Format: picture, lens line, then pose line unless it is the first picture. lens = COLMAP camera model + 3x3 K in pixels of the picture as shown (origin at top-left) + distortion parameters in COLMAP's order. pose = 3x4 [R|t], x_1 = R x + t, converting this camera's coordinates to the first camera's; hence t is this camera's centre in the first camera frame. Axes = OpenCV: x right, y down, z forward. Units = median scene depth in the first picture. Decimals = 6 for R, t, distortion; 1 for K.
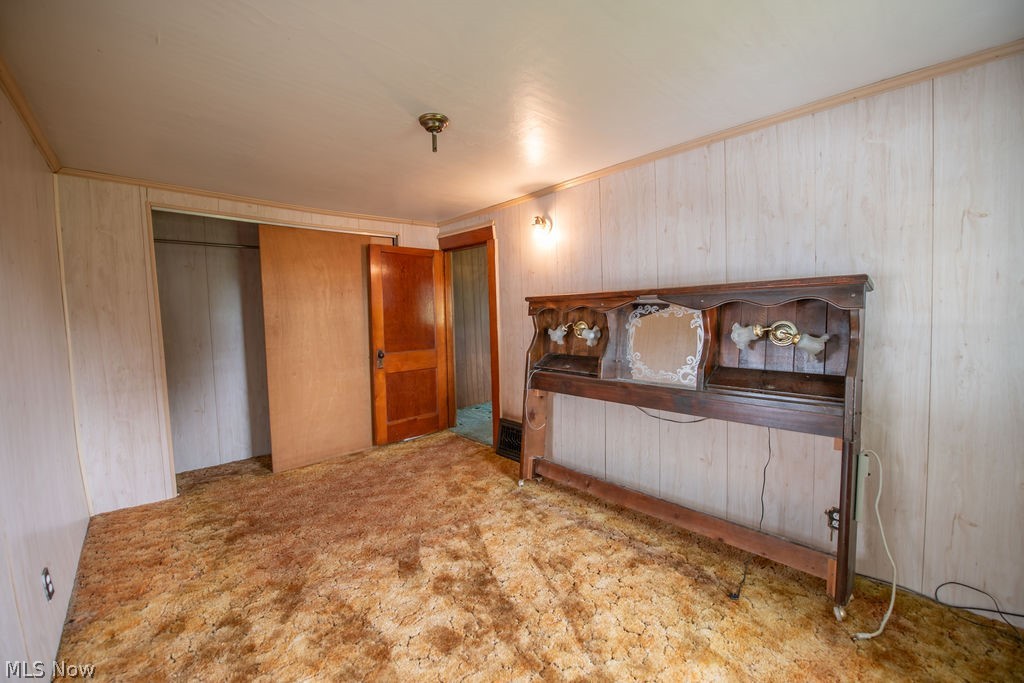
lens RADIAL K [[406.2, 0, 511.6], [0, 406.2, 336.9], [0, 0, 1]] dist [-0.016472, -0.001801]
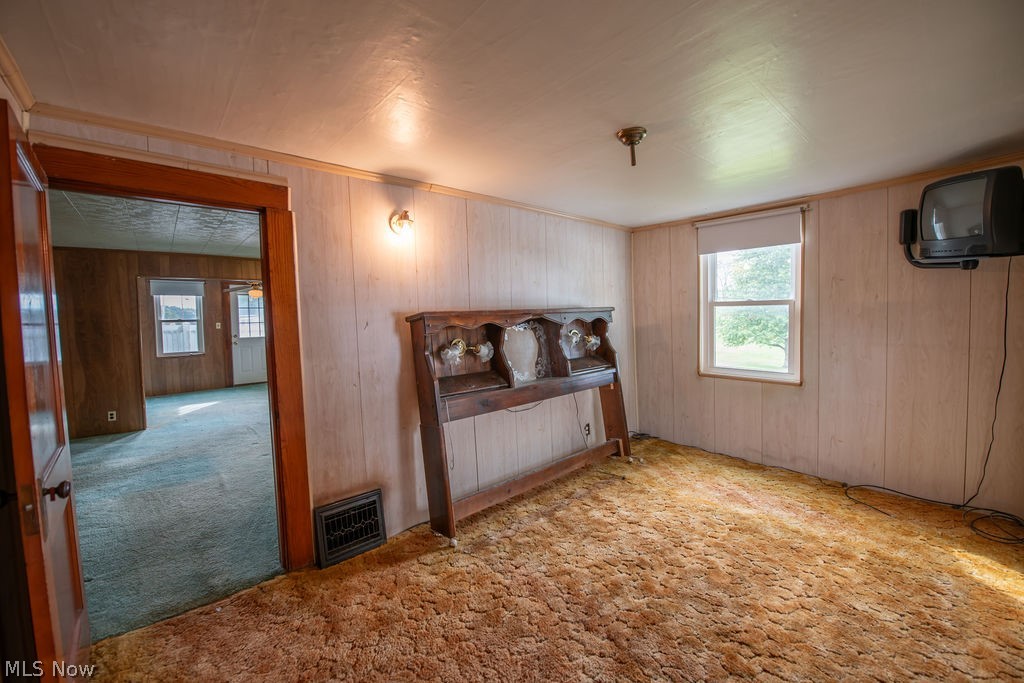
lens RADIAL K [[406.2, 0, 514.0], [0, 406.2, 340.3], [0, 0, 1]] dist [-0.016472, -0.001801]
pose [[0.017067, -0.037644, 0.999145, -0.869959], [0.088926, 0.995388, 0.035984, -0.065078], [-0.995892, 0.088236, 0.020336, 0.947912]]
